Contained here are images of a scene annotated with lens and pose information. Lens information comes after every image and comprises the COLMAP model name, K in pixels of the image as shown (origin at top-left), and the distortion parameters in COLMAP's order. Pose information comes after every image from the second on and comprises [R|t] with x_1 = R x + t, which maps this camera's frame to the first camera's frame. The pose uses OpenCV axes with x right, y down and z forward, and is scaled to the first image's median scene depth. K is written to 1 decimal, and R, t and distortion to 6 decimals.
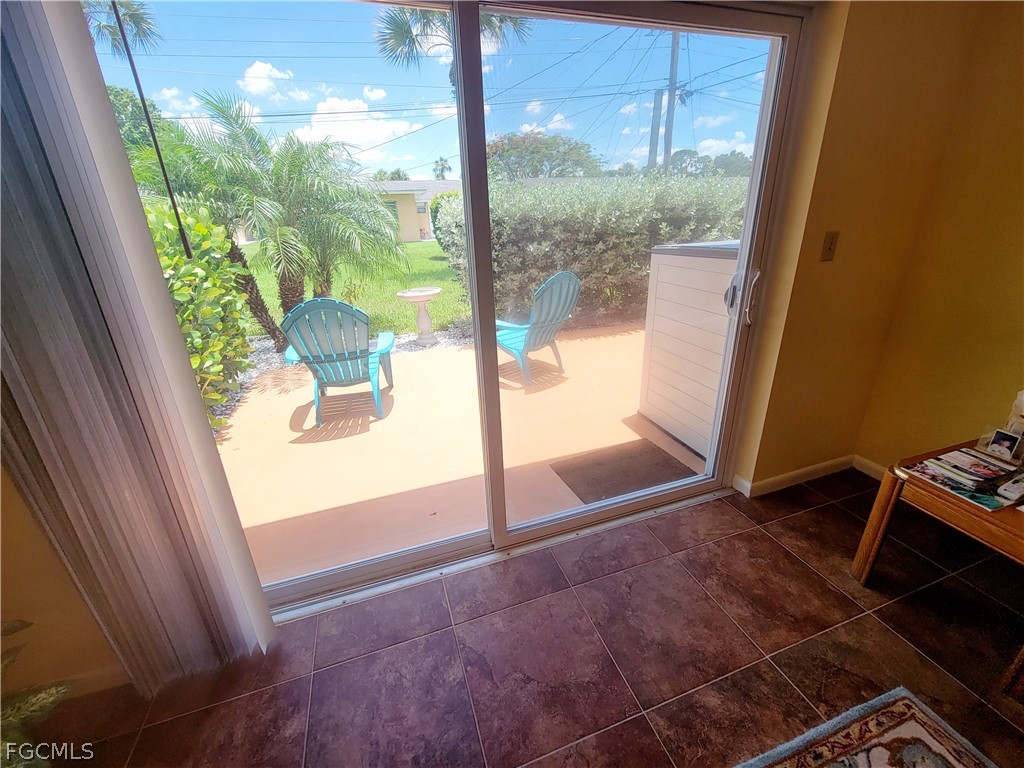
lens RADIAL K [[421.2, 0, 509.2], [0, 421.2, 386.6], [0, 0, 1]] dist [0.000229, -0.001092]
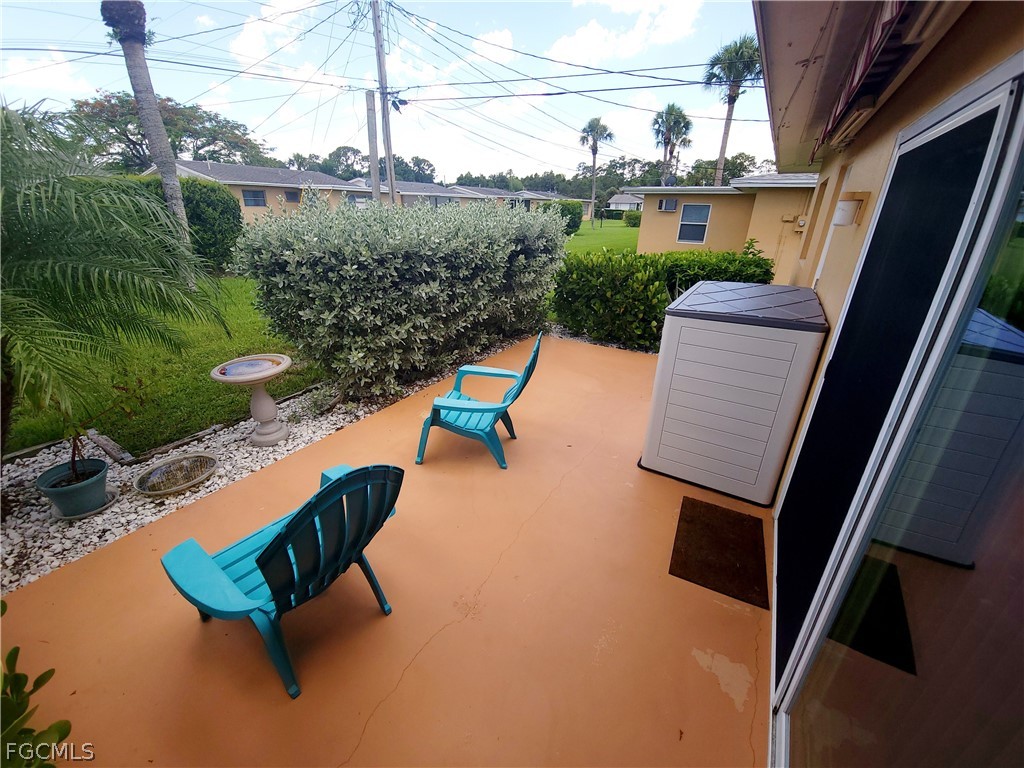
lens RADIAL K [[421.2, 0, 512.8], [0, 421.2, 383.2], [0, 0, 1]] dist [0.000229, -0.001092]
pose [[0.759522, -0.197538, 0.619763, -0.122825], [0.195453, 0.978051, 0.072207, -0.067240], [-0.620423, 0.066292, 0.781461, 0.105951]]
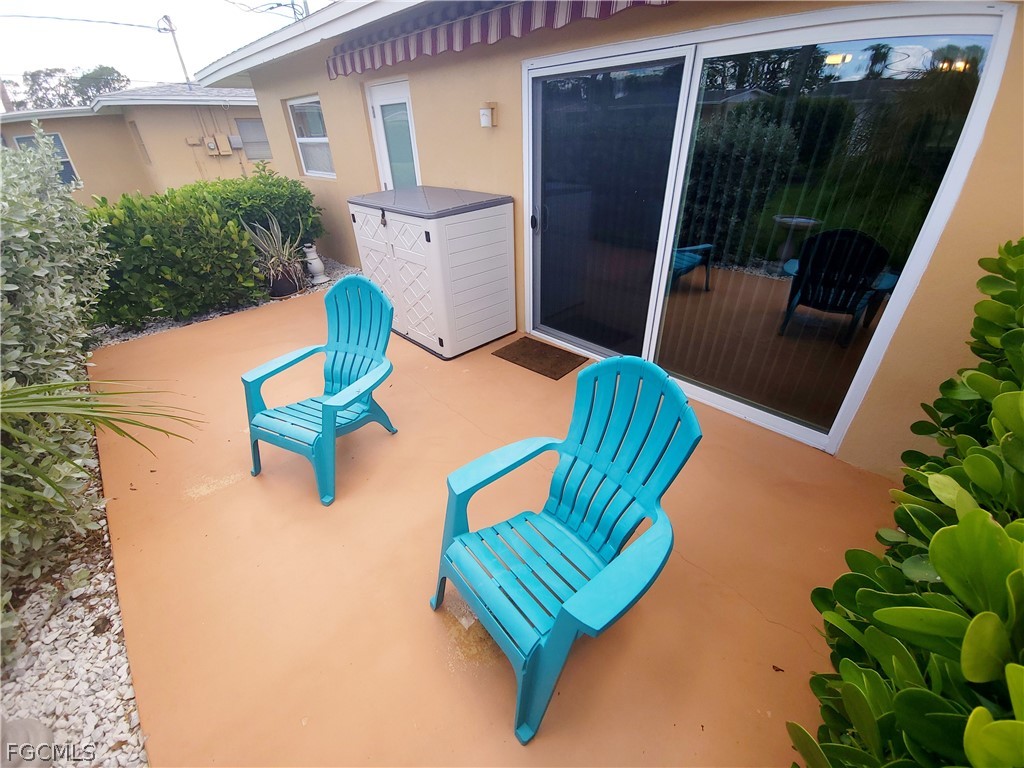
lens RADIAL K [[421.2, 0, 513.9], [0, 421.2, 382.3], [0, 0, 1]] dist [0.000229, -0.001092]
pose [[-0.433619, -0.420042, 0.797207, -0.179631], [0.382305, 0.715379, 0.584873, -0.129206], [-0.815976, 0.558388, -0.149618, 0.278358]]
